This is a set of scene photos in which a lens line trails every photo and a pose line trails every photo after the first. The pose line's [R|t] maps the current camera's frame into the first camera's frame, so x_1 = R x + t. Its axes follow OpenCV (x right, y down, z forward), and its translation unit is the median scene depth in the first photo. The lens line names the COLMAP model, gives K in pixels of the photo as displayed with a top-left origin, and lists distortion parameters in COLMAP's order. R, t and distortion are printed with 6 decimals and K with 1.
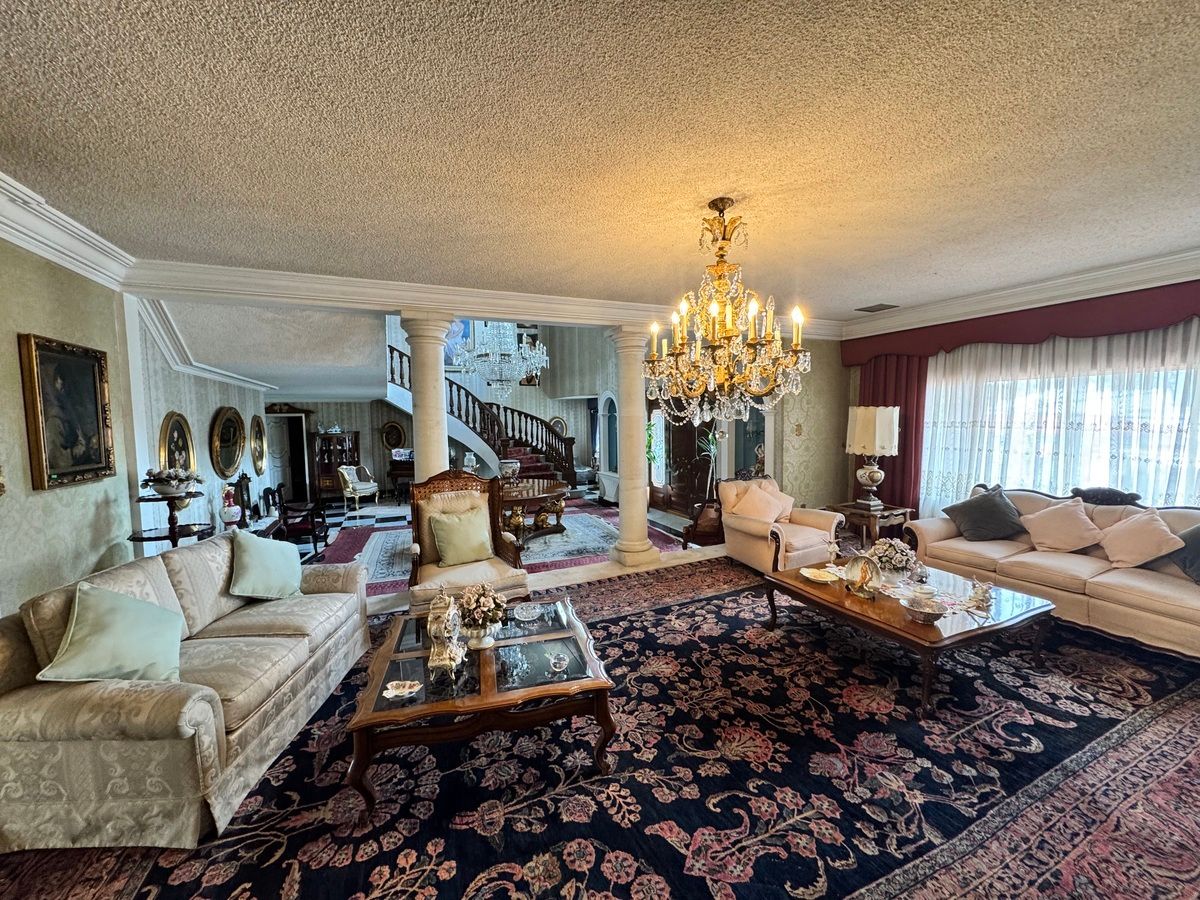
lens RADIAL K [[477.6, 0, 598.4], [0, 477.6, 451.7], [0, 0, 1]] dist [-0.003622, 0.000544]
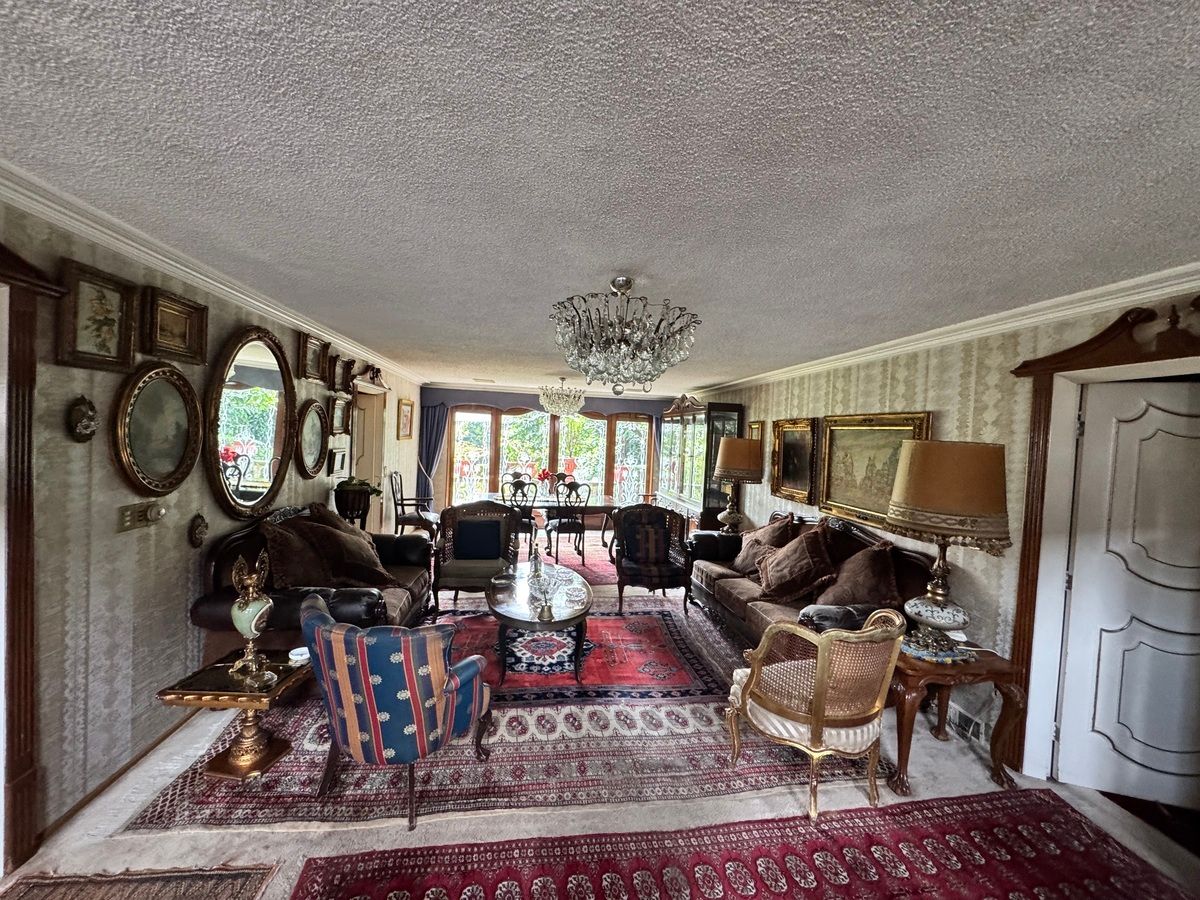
lens RADIAL K [[477.6, 0, 597.5], [0, 477.6, 453.3], [0, 0, 1]] dist [-0.003622, 0.000544]
pose [[-0.268609, 0.036622, -0.962553, -0.422335], [-0.112205, 0.991285, 0.069027, -0.031290], [0.956692, 0.126544, -0.262159, 0.828831]]
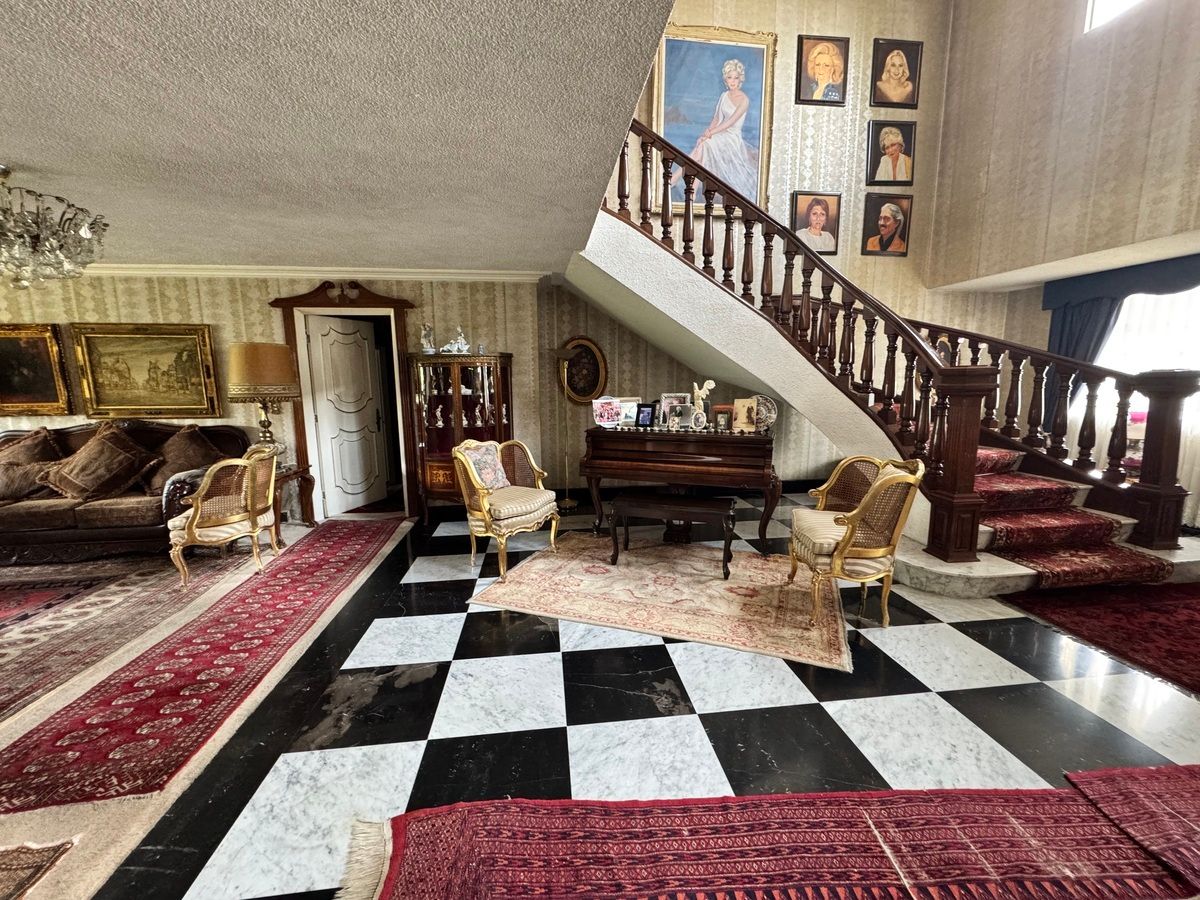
lens RADIAL K [[477.6, 0, 599.2], [0, 477.6, 451.6], [0, 0, 1]] dist [-0.003622, 0.000544]
pose [[0.956749, 0.052806, -0.286082, -0.317507], [-0.028247, 0.995604, 0.089305, 0.002850], [0.289540, -0.077362, 0.954034, 0.643600]]
